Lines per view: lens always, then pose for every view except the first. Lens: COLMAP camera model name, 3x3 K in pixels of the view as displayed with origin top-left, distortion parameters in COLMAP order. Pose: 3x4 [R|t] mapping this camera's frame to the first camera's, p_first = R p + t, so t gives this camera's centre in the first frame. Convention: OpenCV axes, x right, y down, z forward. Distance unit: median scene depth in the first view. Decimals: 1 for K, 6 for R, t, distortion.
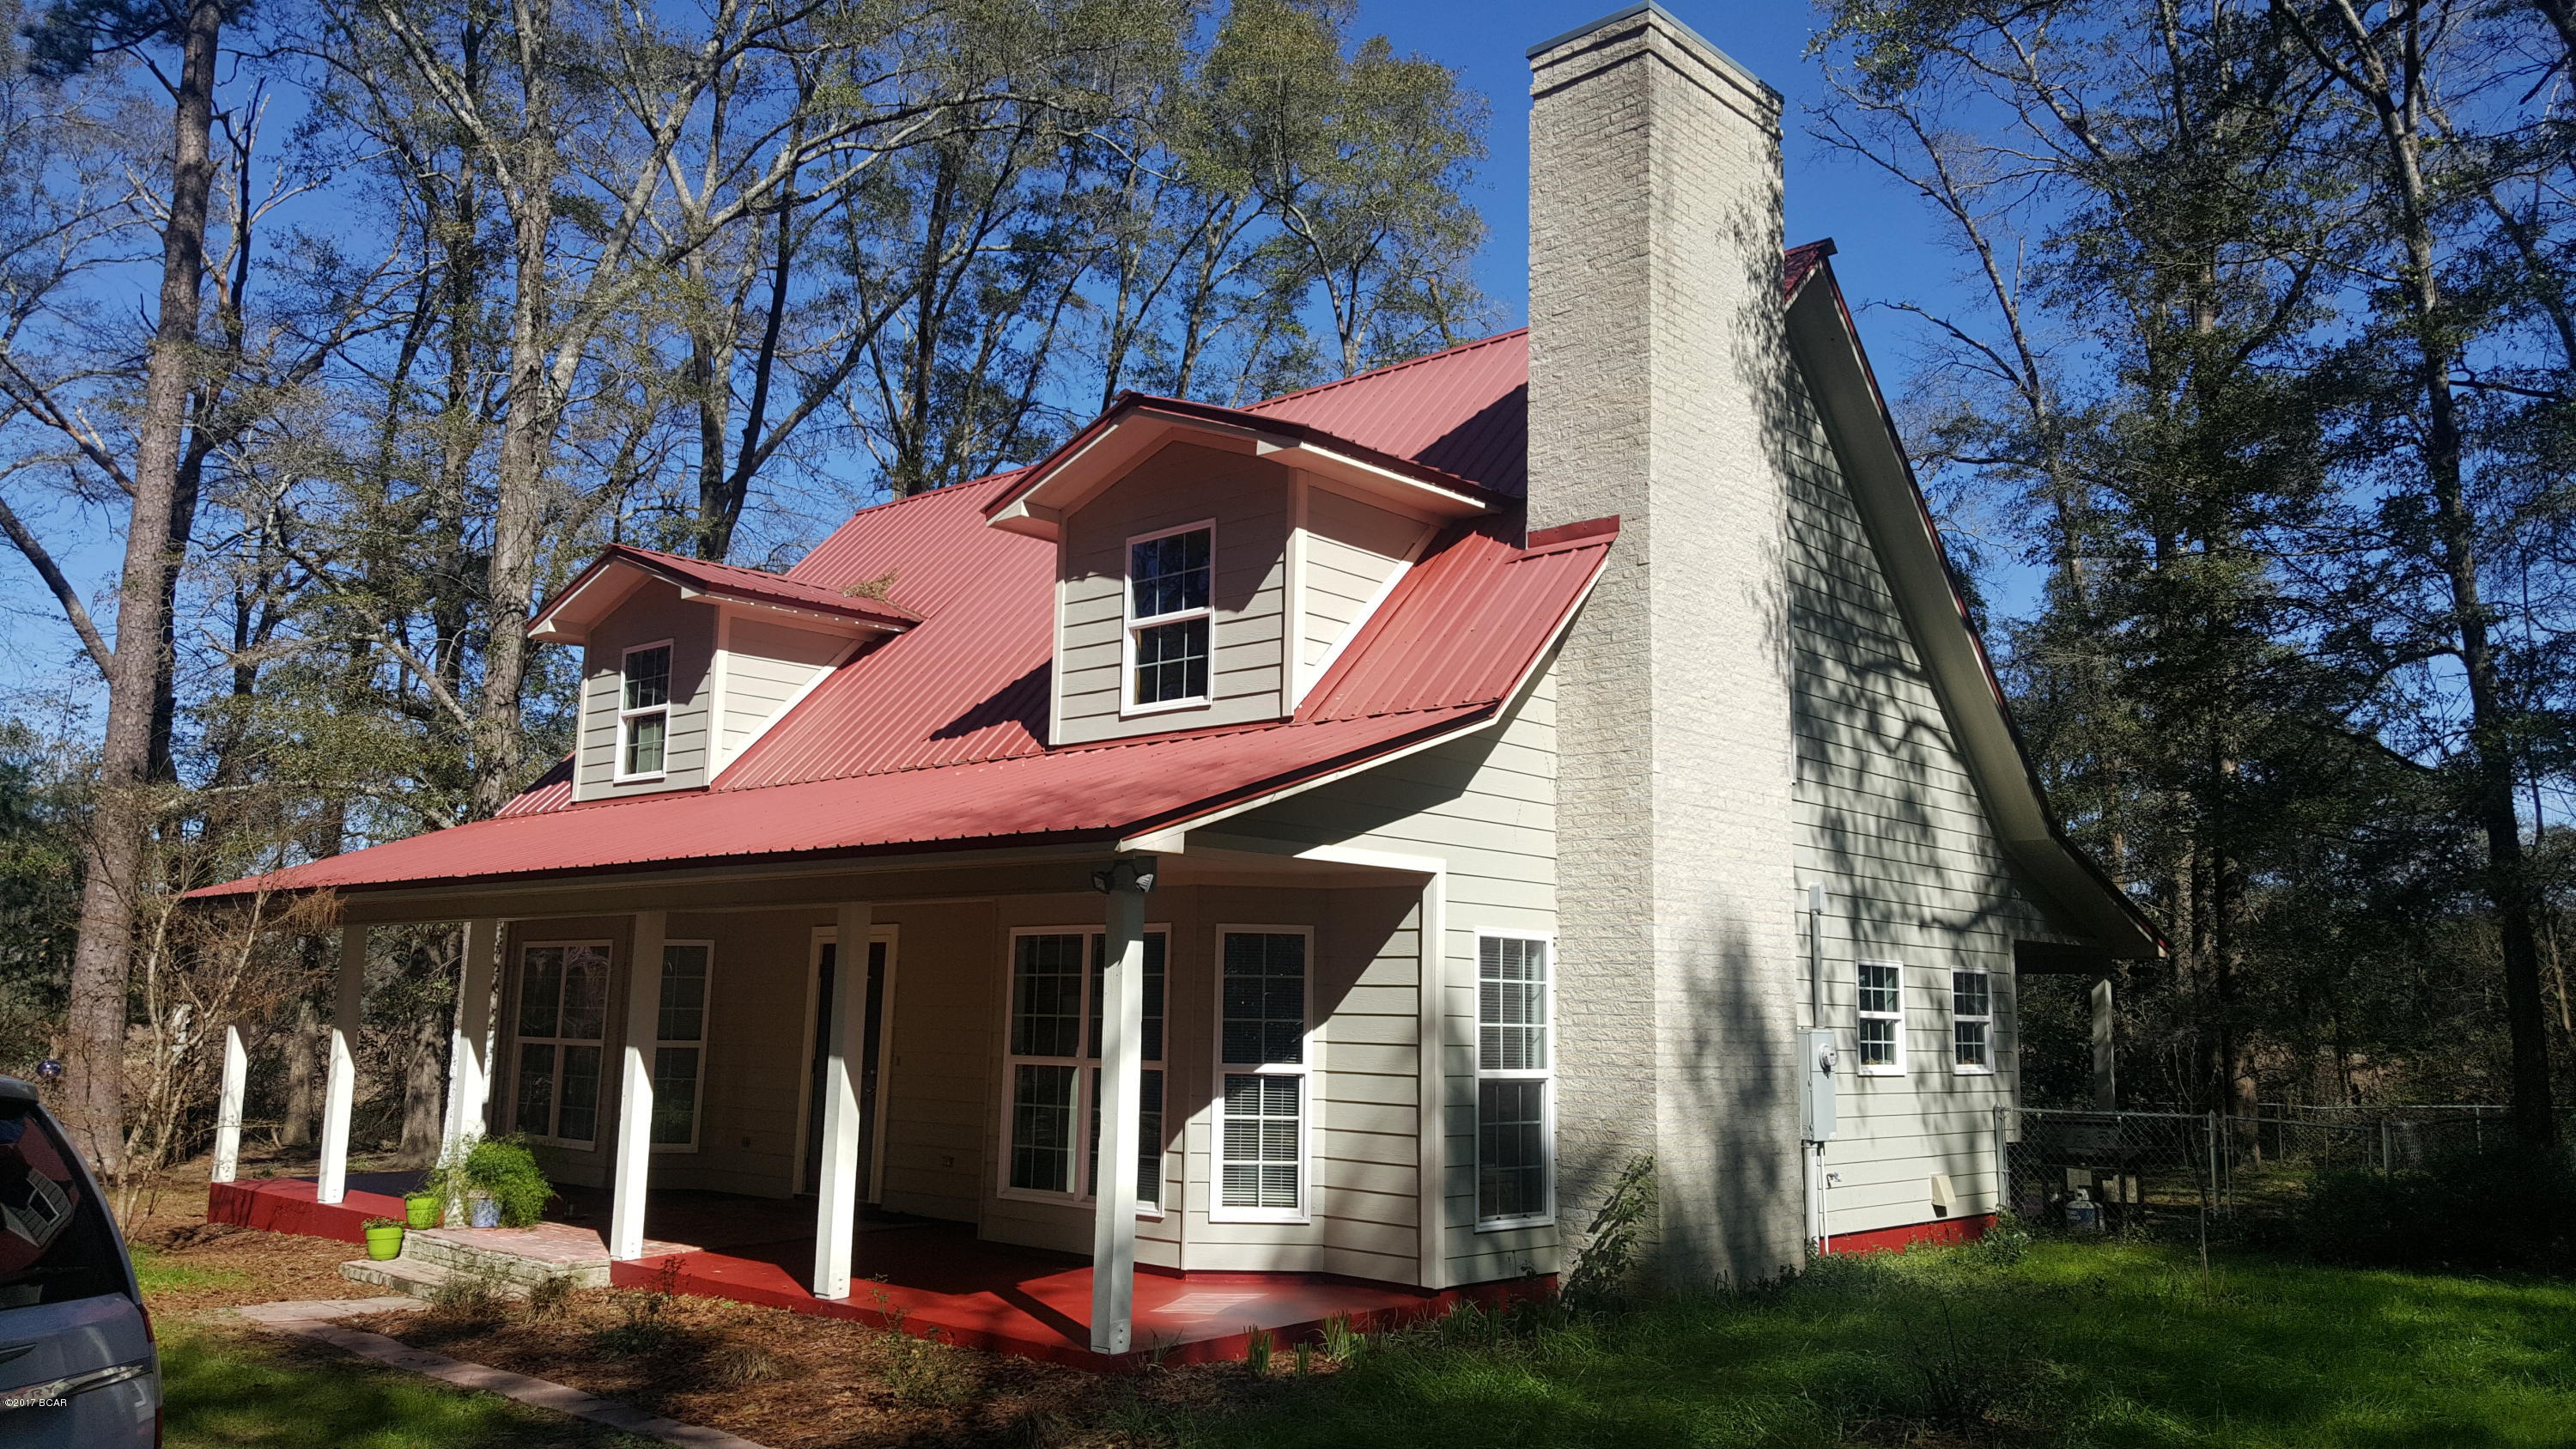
lens RADIAL K [[1884.0, 0, 1275.5], [0, 1884.0, 718.6], [0, 0, 1]] dist [0.143053, -0.190144]
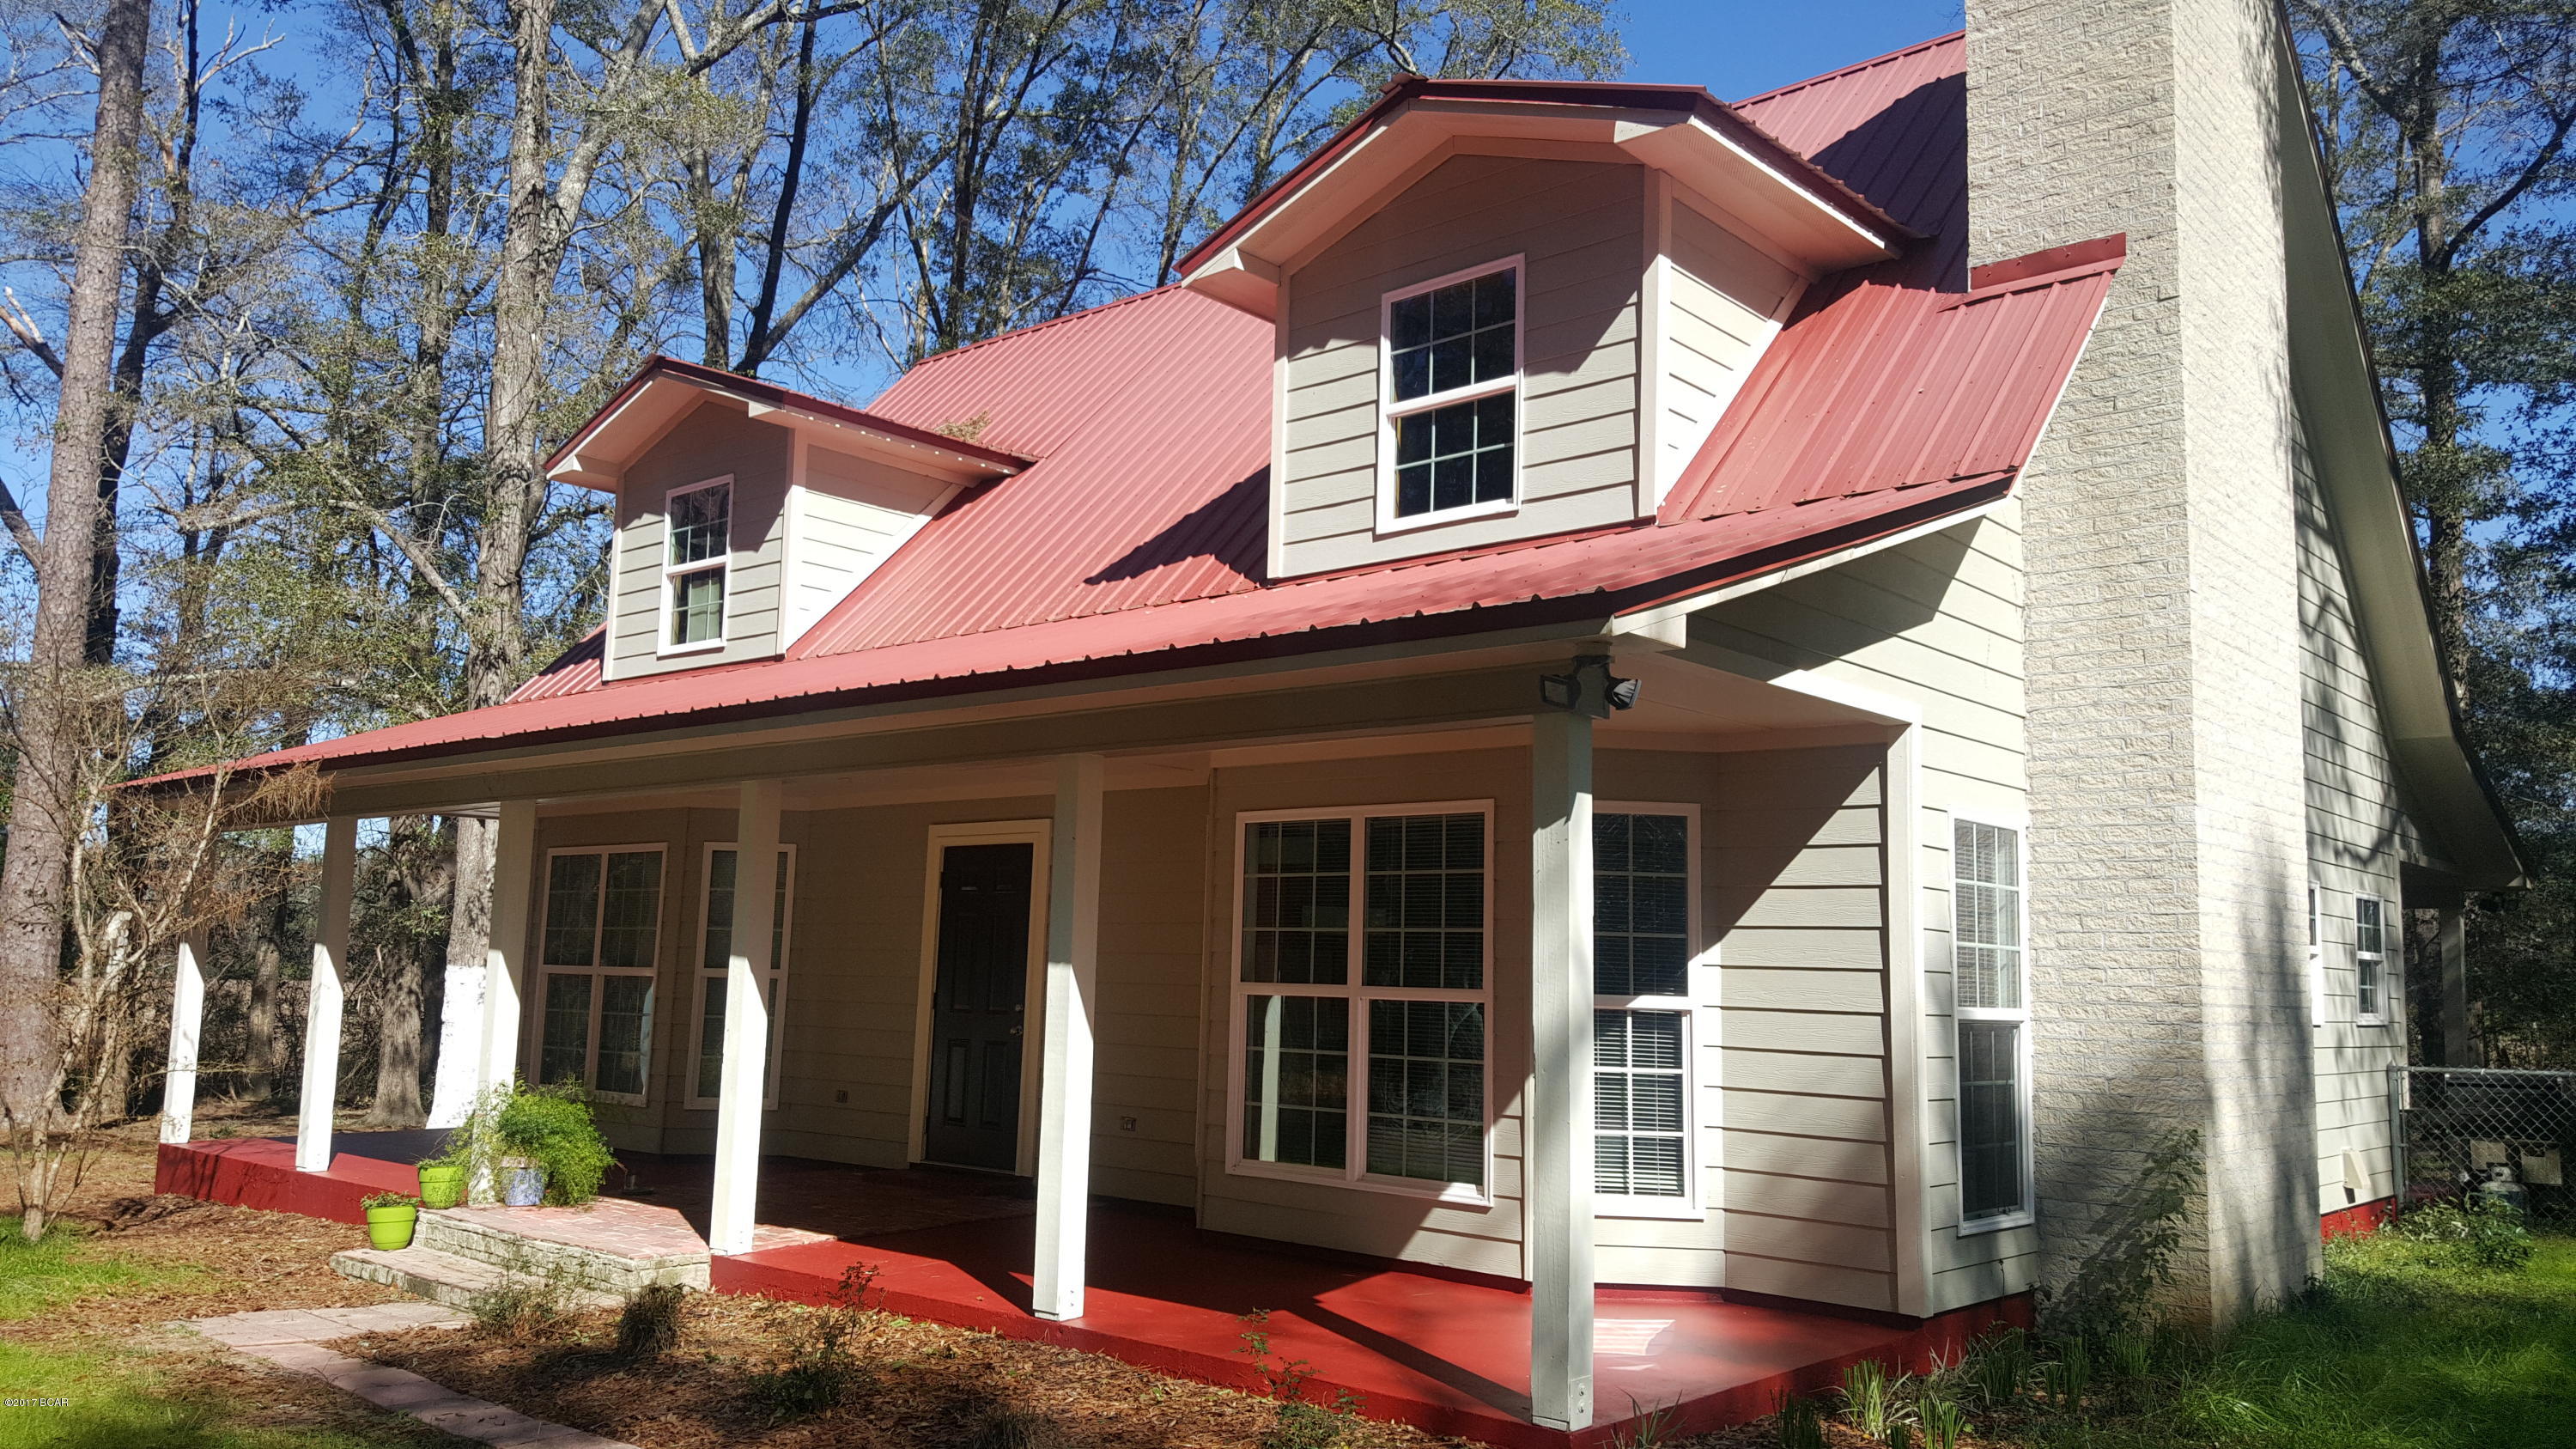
lens RADIAL K [[1953.9, 0, 1288.0], [0, 1953.9, 724.5], [0, 0, 1]] dist [0.133459, -0.174463]
pose [[0.999911, 0.008930, 0.009867, -0.117676], [-0.009188, 0.999611, 0.026348, 0.051029], [-0.009627, -0.026436, 0.999604, 0.217059]]
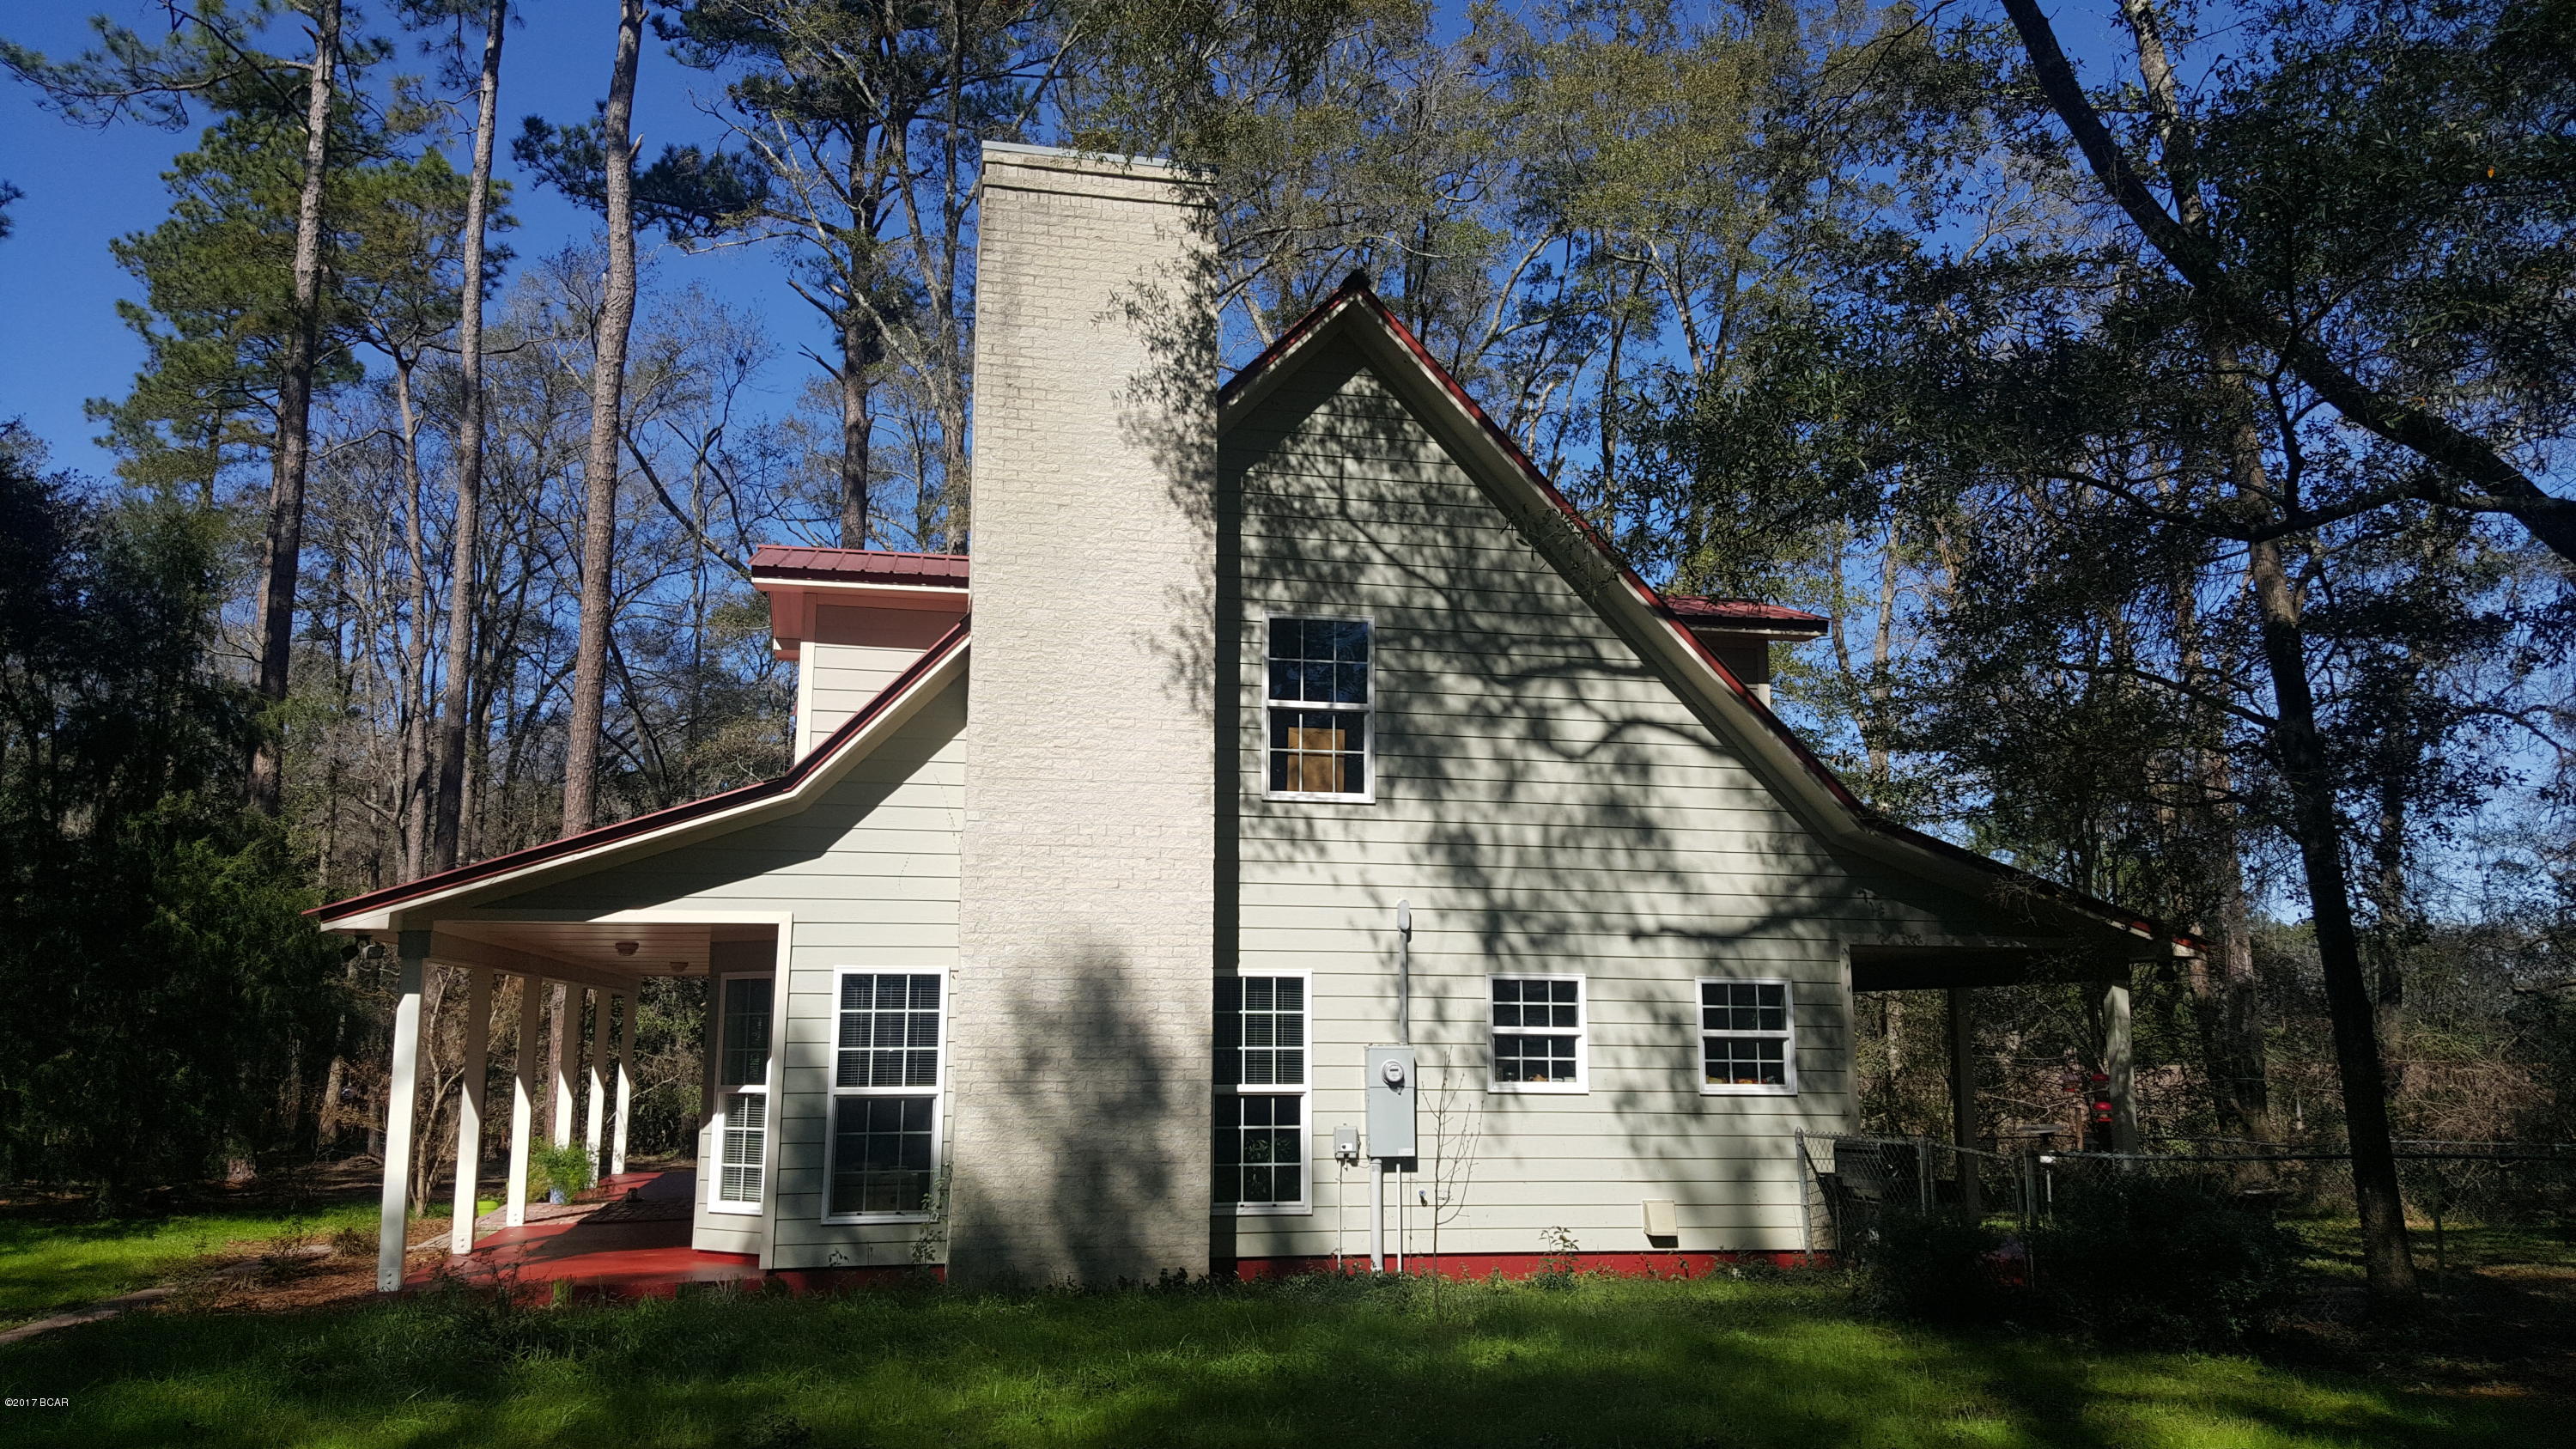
lens RADIAL K [[1851.7, 0, 1288.3], [0, 1851.7, 722.7], [0, 0, 1]] dist [0.116798, -0.000177]
pose [[0.826225, -0.109881, -0.552521, 0.799546], [0.097810, 0.993877, -0.051392, 0.037708], [0.554785, -0.011581, 0.831913, 0.152252]]
